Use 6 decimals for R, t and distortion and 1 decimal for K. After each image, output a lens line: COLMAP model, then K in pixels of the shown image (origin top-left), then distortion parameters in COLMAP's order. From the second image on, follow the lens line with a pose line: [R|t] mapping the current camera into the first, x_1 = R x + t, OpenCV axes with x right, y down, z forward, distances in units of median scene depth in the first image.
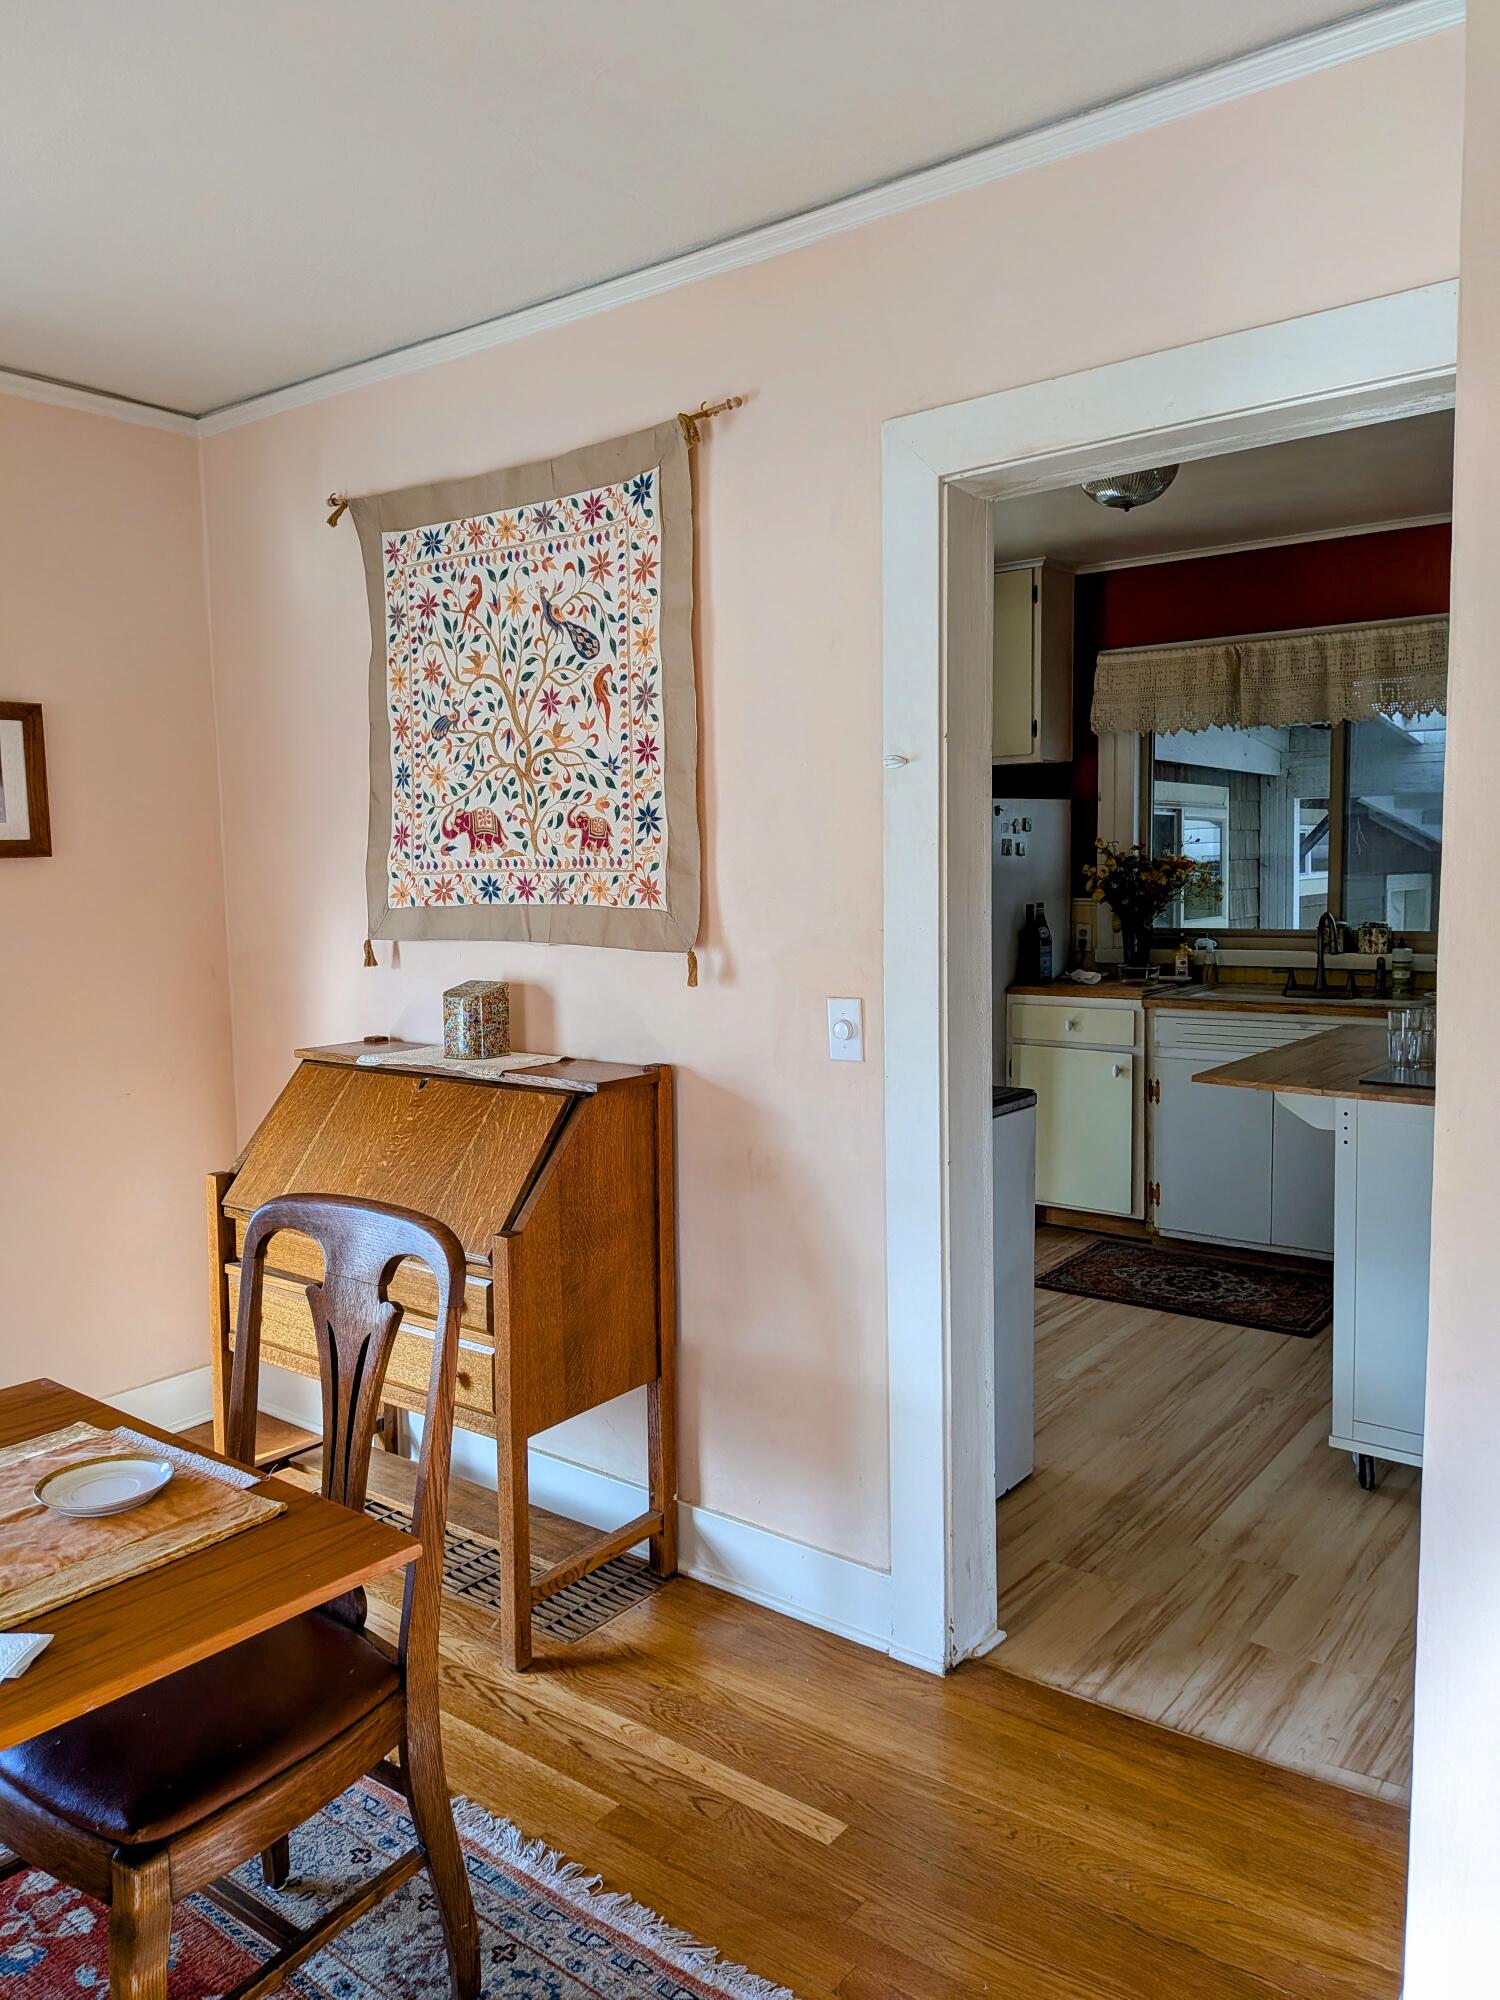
lens RADIAL K [[1468.6, 0, 721.4], [0, 1468.6, 995.3], [0, 0, 1]] dist [0.066748, -0.012491]
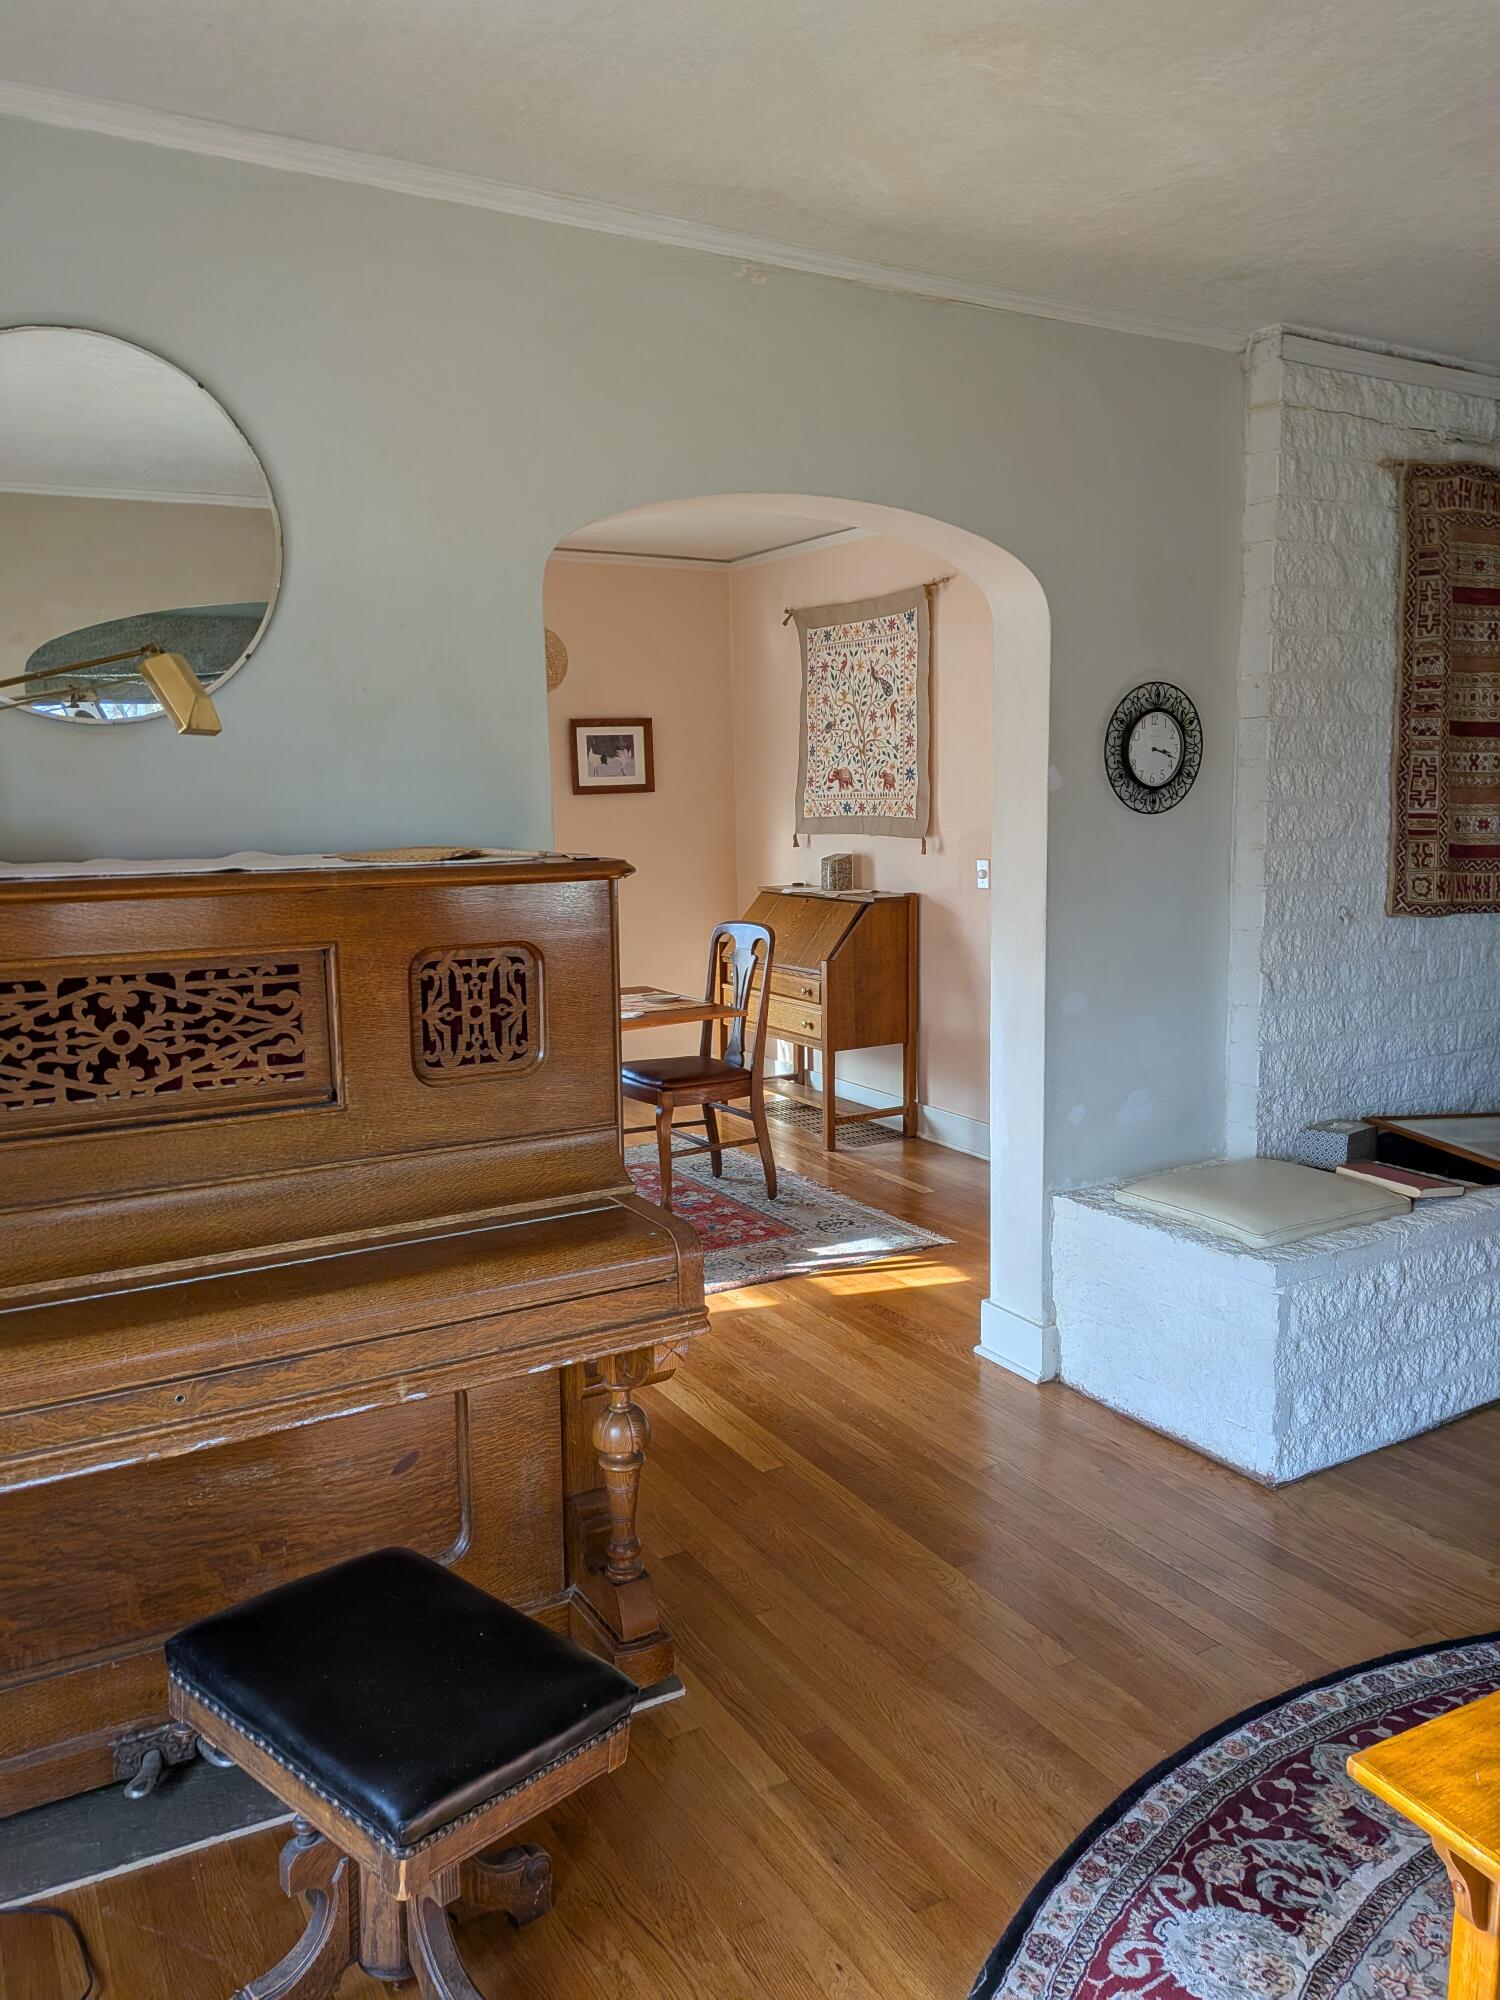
lens RADIAL K [[1440.6, 0, 756.6], [0, 1440.6, 1009.1], [0, 0, 1]] dist [0.043226, -0.050138]
pose [[0.935284, 0.051029, -0.350200, 0.431531], [-0.028021, 0.997121, 0.070458, 0.066683], [0.352788, -0.056085, 0.934021, -0.905805]]
